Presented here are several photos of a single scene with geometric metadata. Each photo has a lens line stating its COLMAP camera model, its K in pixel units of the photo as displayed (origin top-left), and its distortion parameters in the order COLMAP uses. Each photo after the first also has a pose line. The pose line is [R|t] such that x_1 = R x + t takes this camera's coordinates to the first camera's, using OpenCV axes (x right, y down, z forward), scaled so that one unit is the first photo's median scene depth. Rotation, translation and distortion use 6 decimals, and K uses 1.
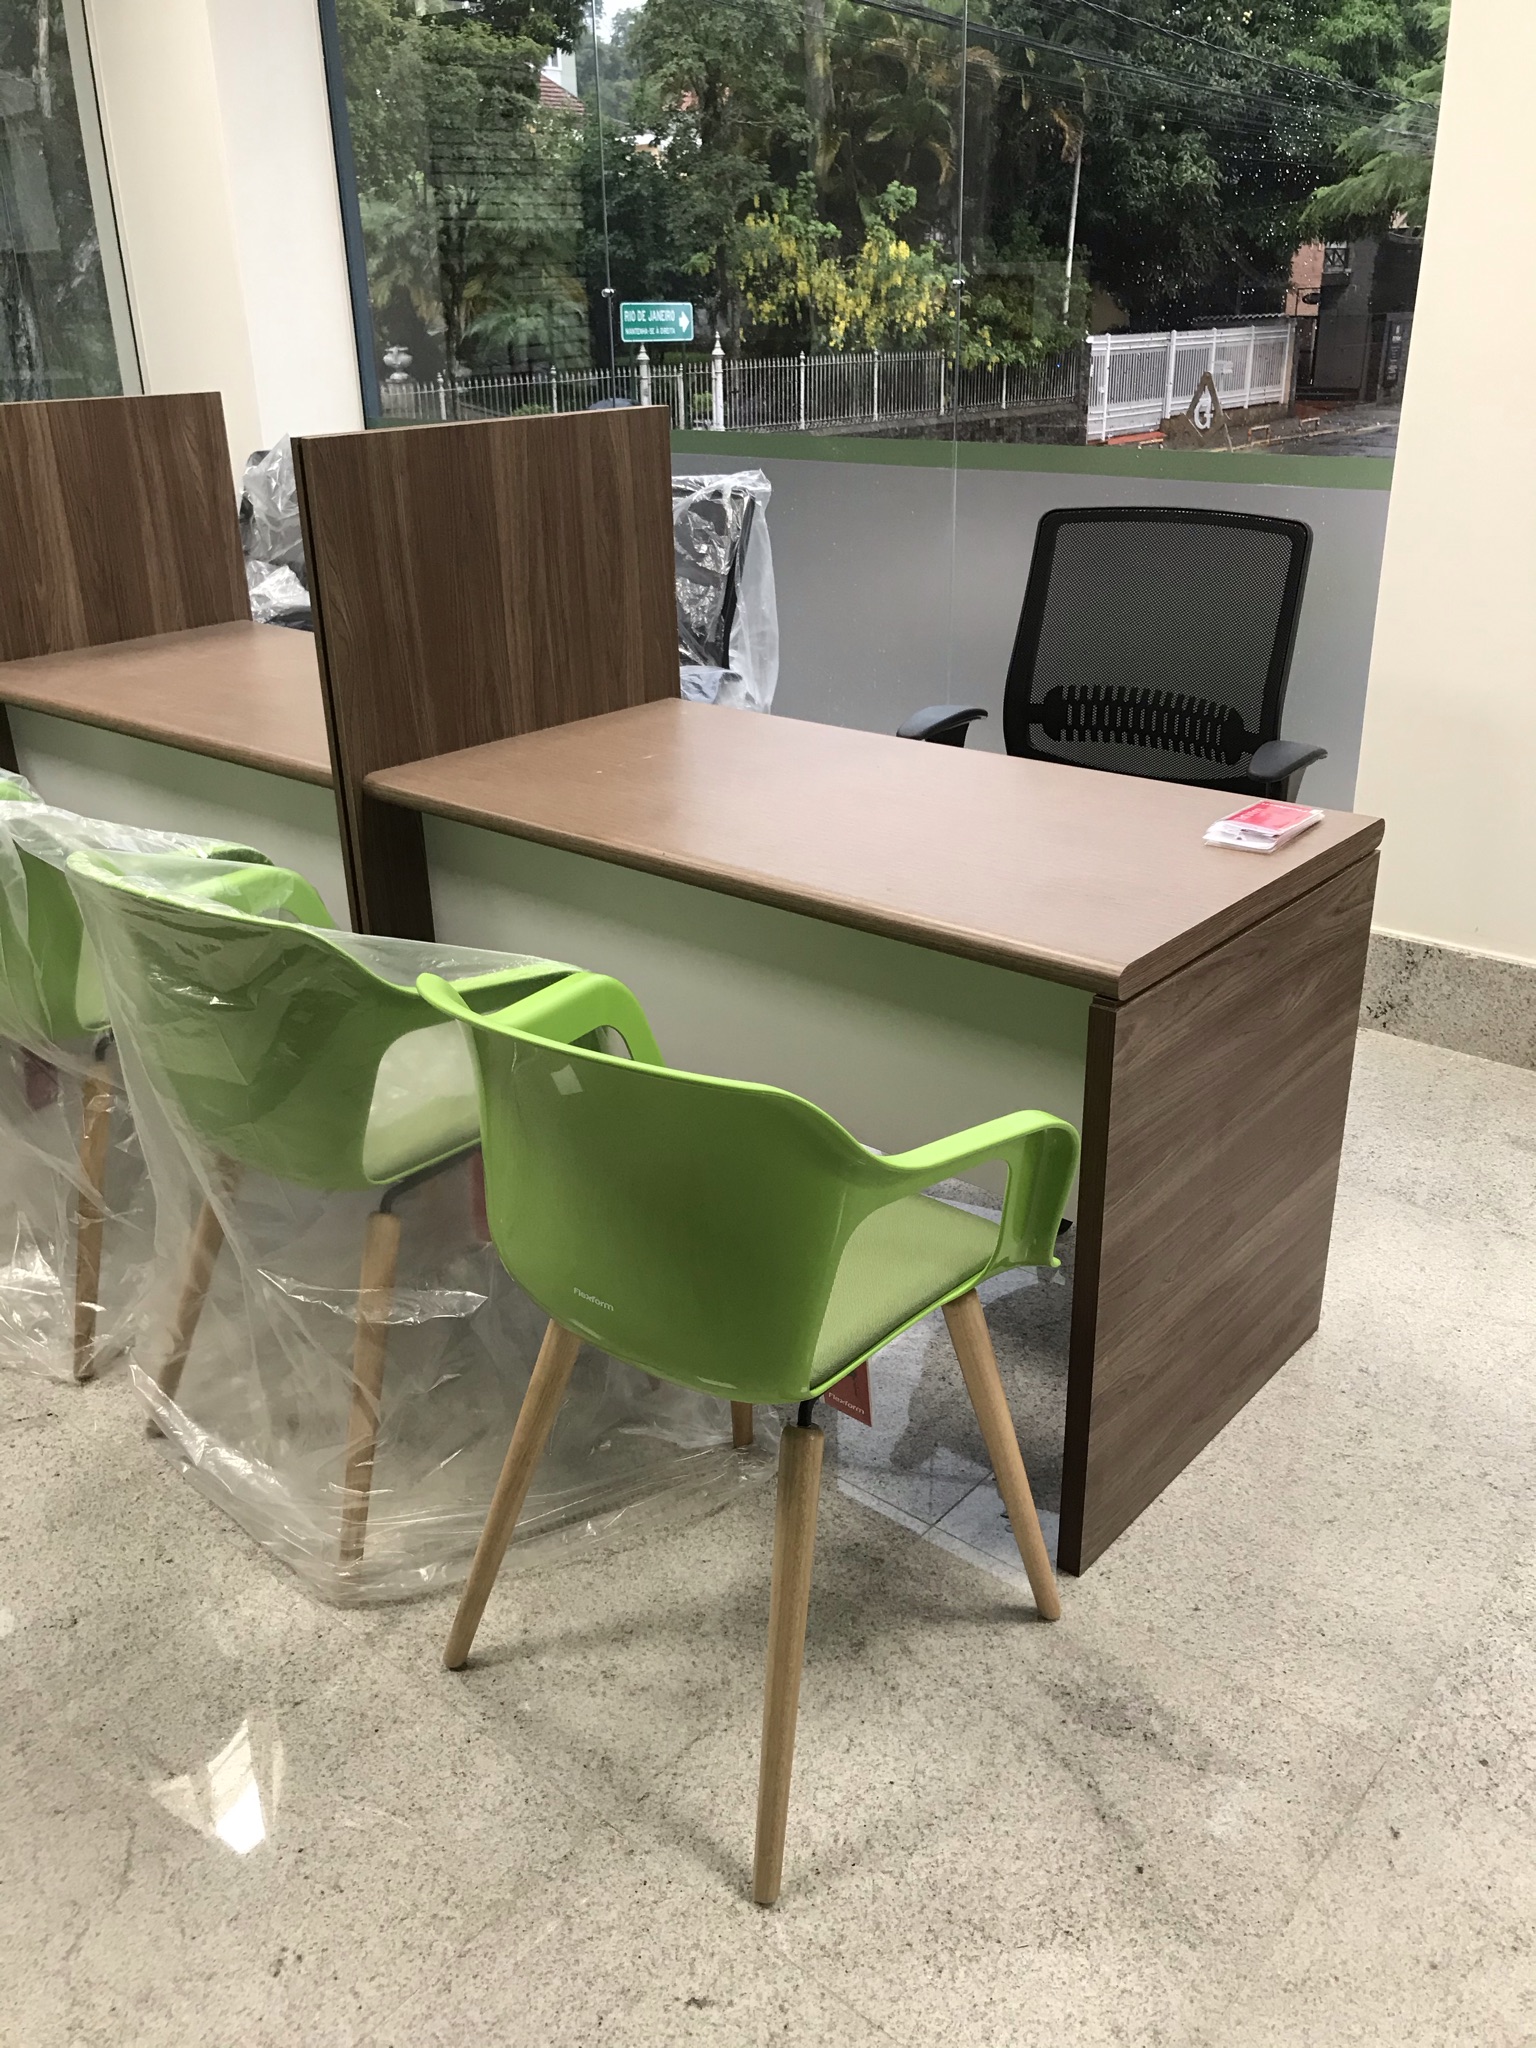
lens RADIAL K [[1664.8, 0, 766.3], [0, 1664.8, 1022.5], [0, 0, 1]] dist [0.016707, -0.008685]
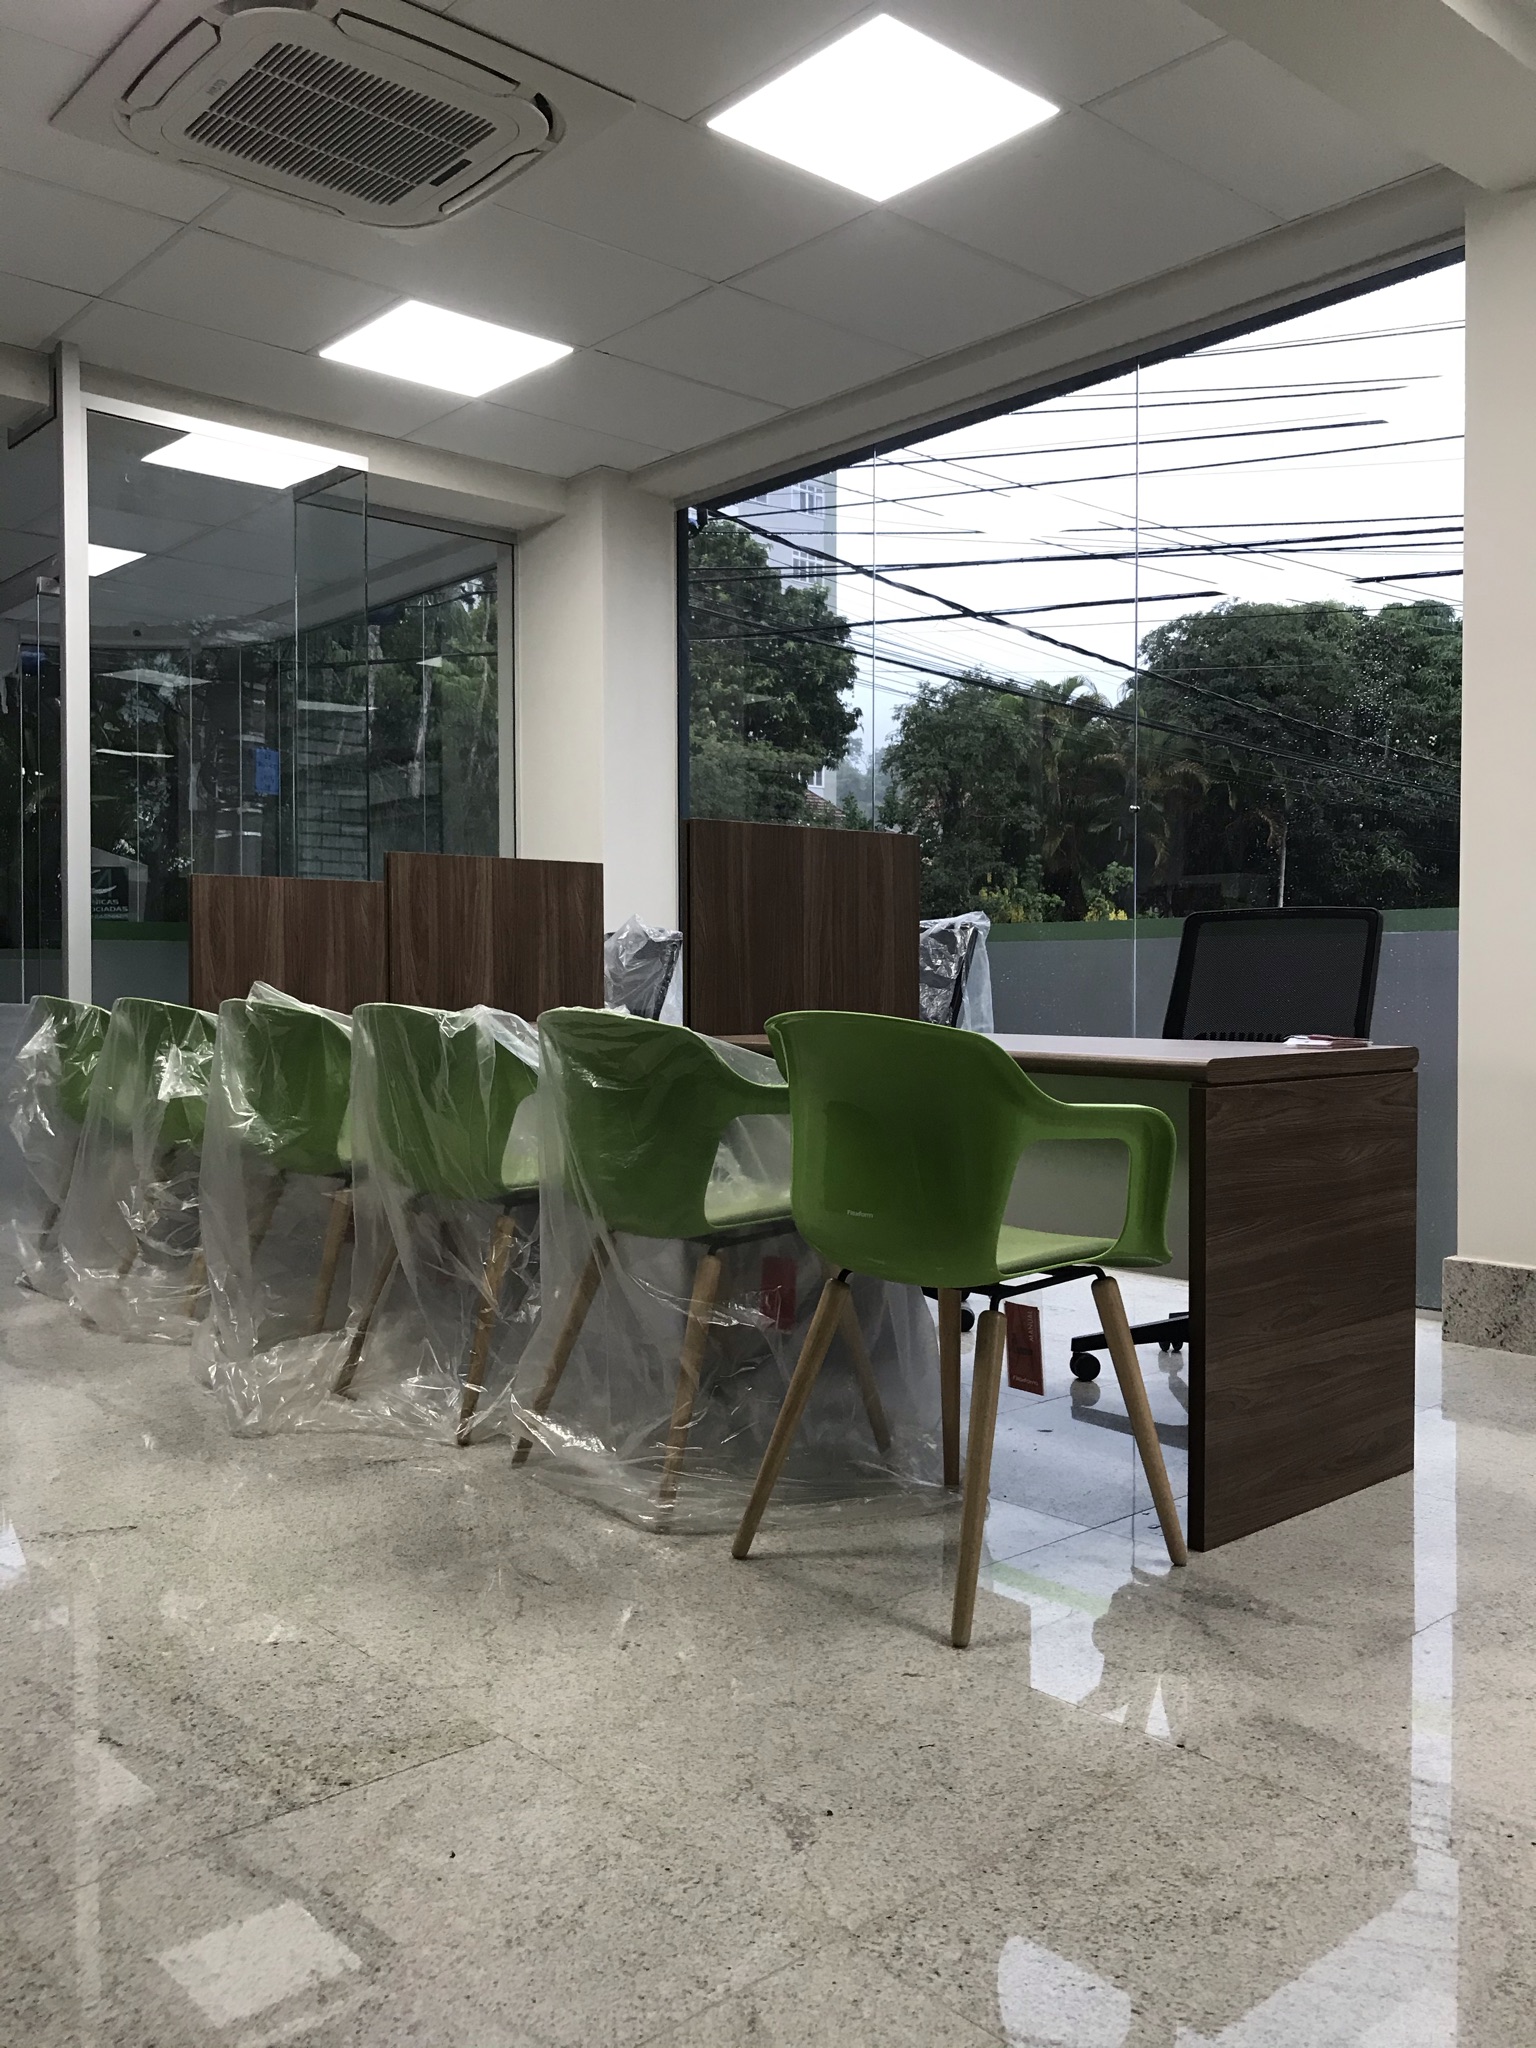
lens RADIAL K [[1664.8, 0, 765.4], [0, 1664.8, 1020.7], [0, 0, 1]] dist [0.016707, -0.008685]
pose [[0.990246, 0.022097, -0.137565, 0.001691], [-0.071648, 0.927553, -0.366759, 0.047933], [0.119494, 0.373038, 0.920089, -0.044569]]
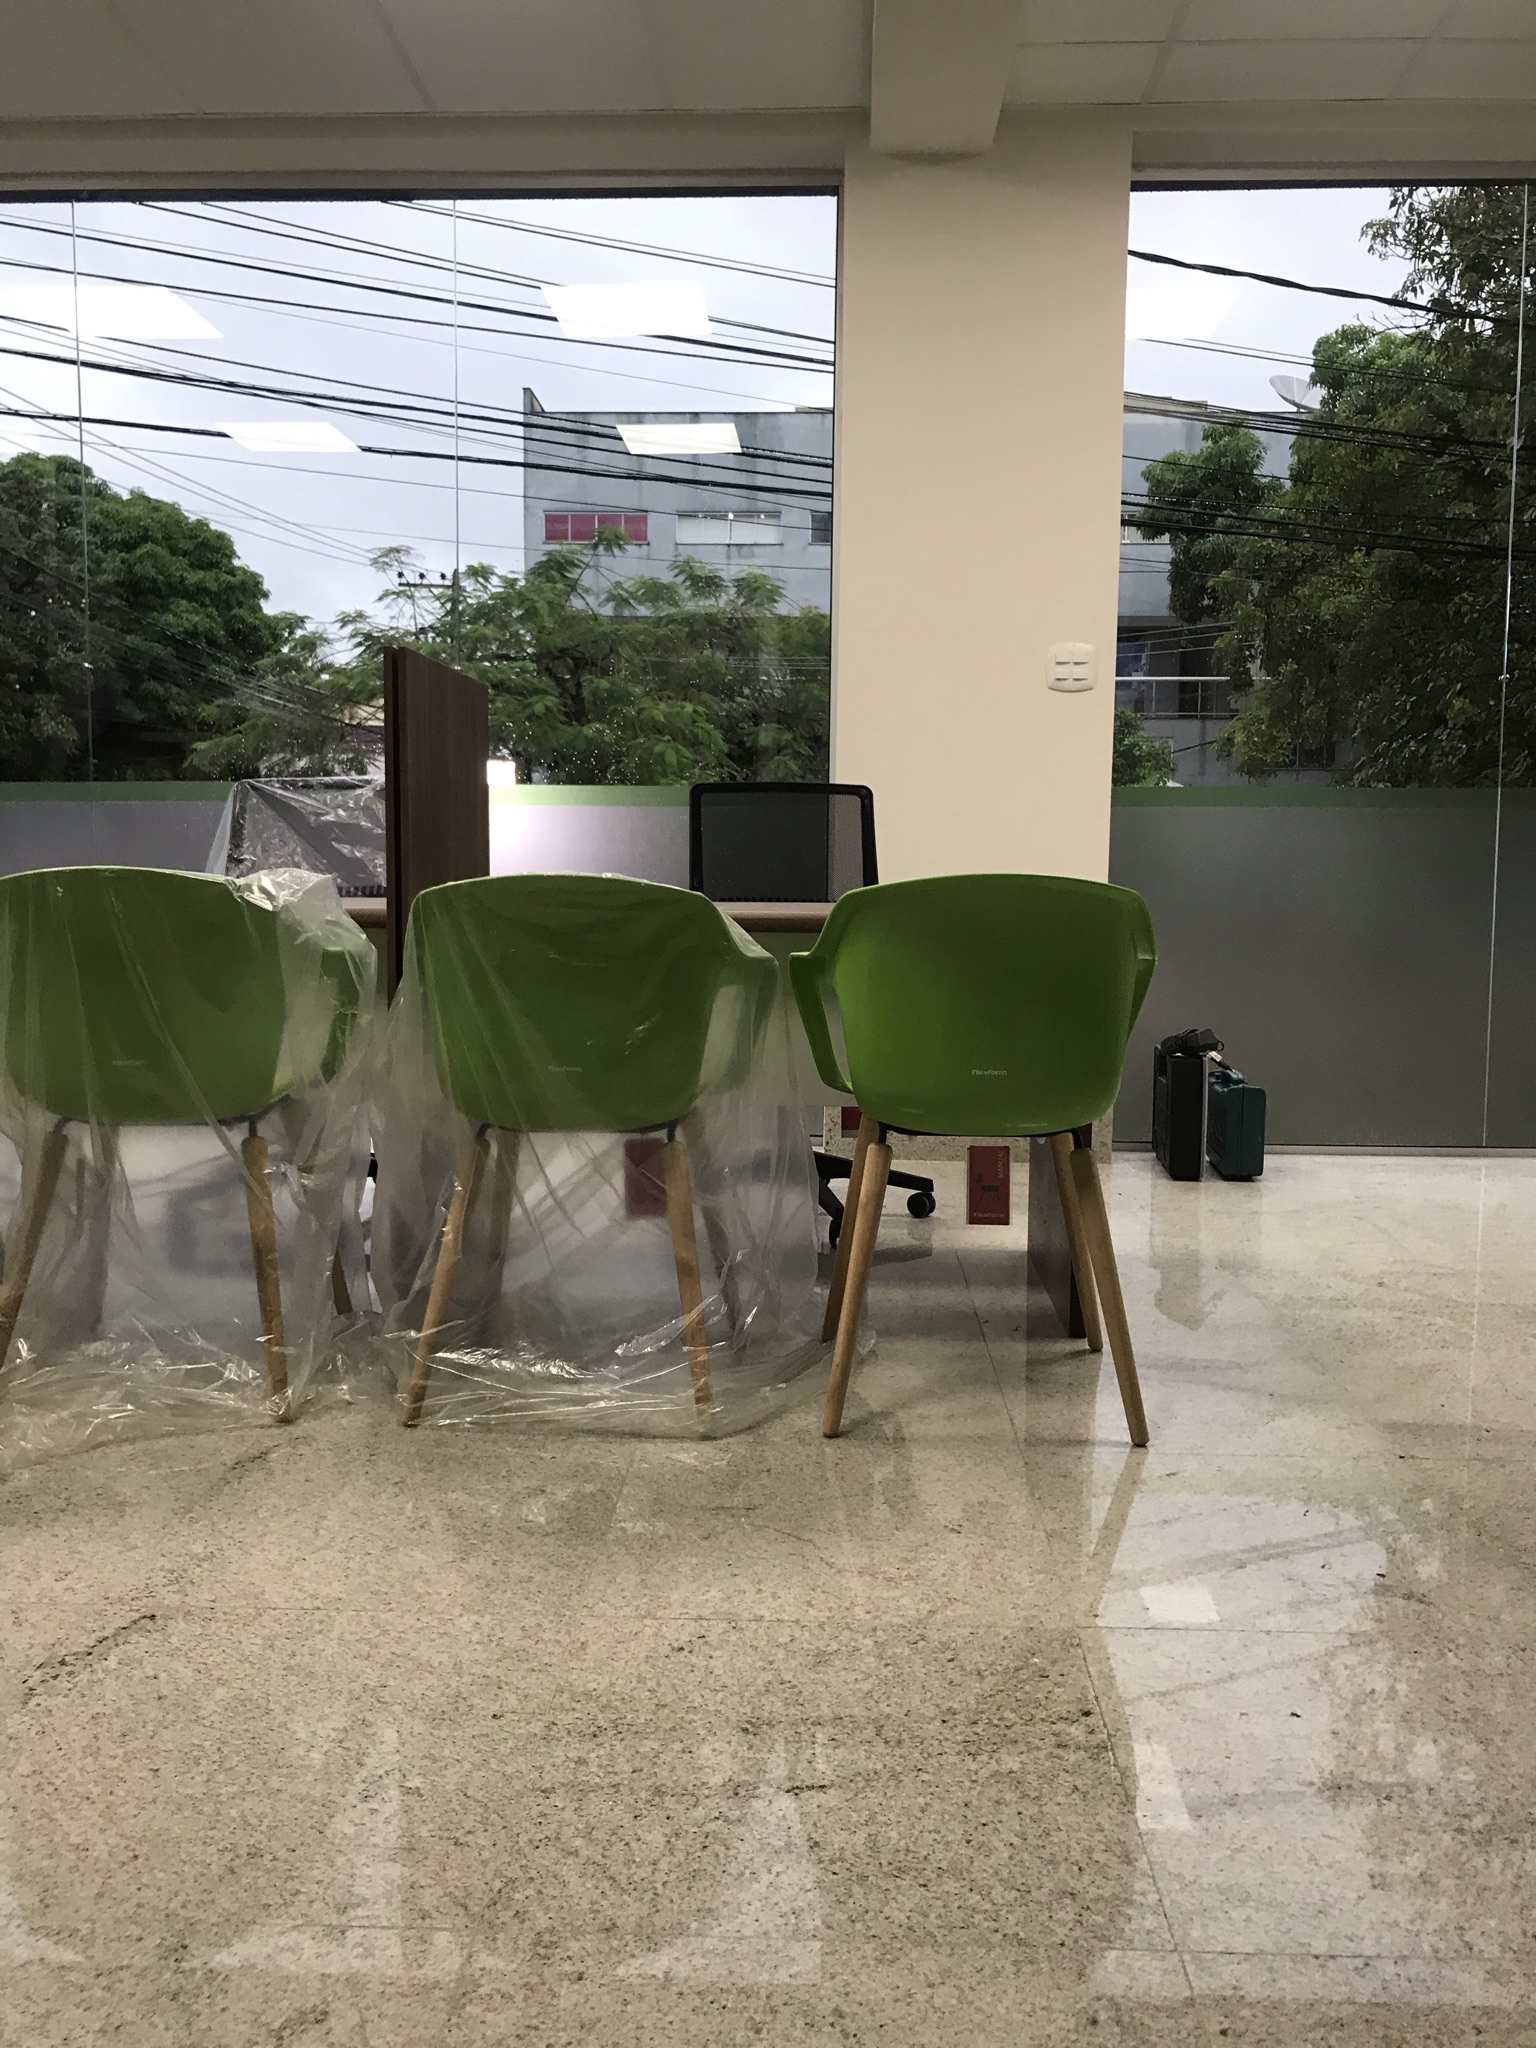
lens RADIAL K [[1664.8, 0, 748.9], [0, 1664.8, 1031.4], [0, 0, 1]] dist [0.016707, -0.008685]
pose [[0.795697, -0.040772, 0.604322, -0.105018], [0.220279, 0.948891, -0.226017, 0.036409], [-0.564220, 0.312961, 0.764010, -0.010072]]
